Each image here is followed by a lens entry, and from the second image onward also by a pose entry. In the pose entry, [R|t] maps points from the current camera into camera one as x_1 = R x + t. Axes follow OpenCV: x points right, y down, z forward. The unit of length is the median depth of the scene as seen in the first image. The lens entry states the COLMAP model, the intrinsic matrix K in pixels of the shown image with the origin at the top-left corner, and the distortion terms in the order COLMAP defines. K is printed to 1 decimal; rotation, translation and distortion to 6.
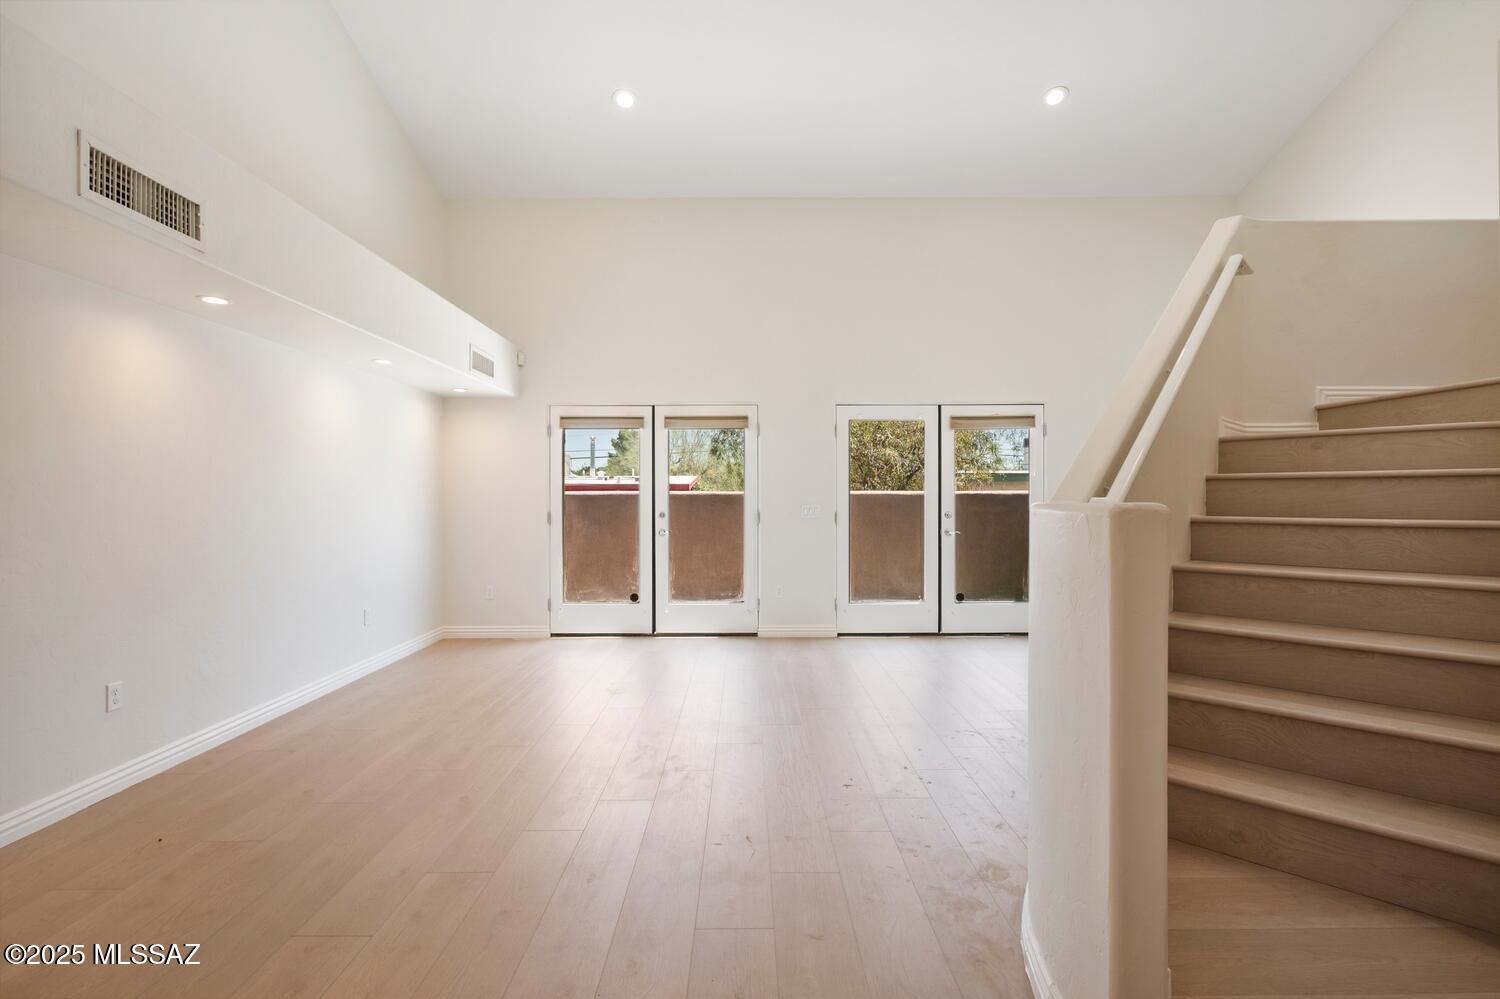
lens RADIAL K [[725.6, 0, 749.2], [0, 725.6, 494.9], [0, 0, 1]] dist [-0.003114, 0.002919]
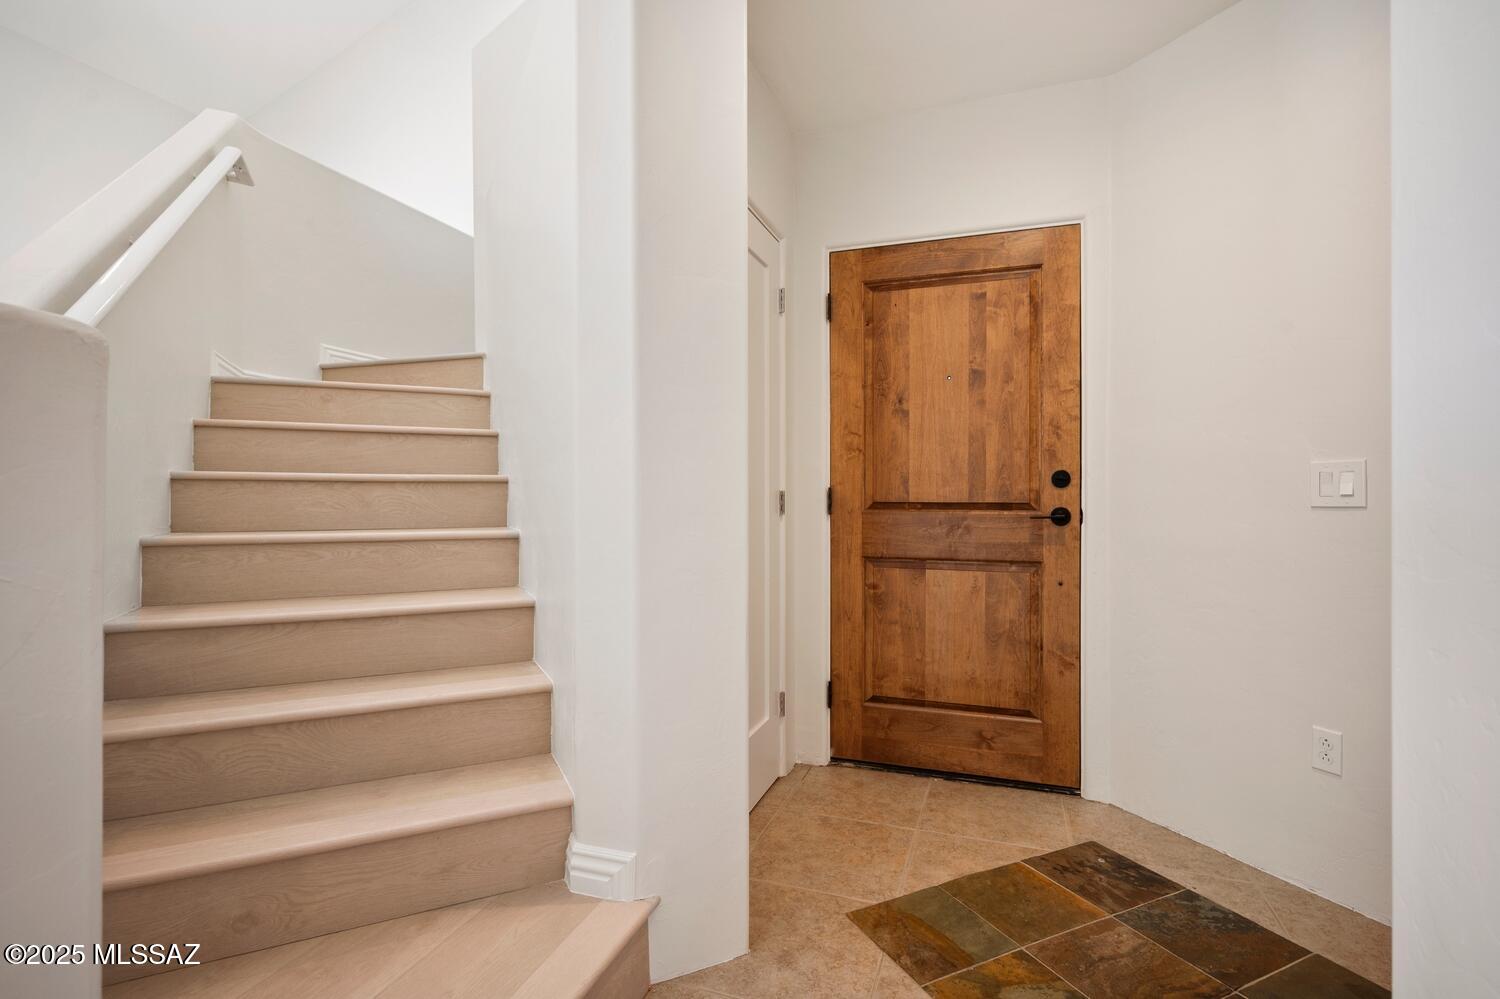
lens RADIAL K [[725.6, 0, 752.8], [0, 725.6, 496.3], [0, 0, 1]] dist [-0.003114, 0.002919]
pose [[0.346096, -0.008949, 0.938156, 0.155938], [-0.002080, 0.999945, 0.010306, 0.051927], [-0.938197, -0.005518, 0.346058, 0.244396]]
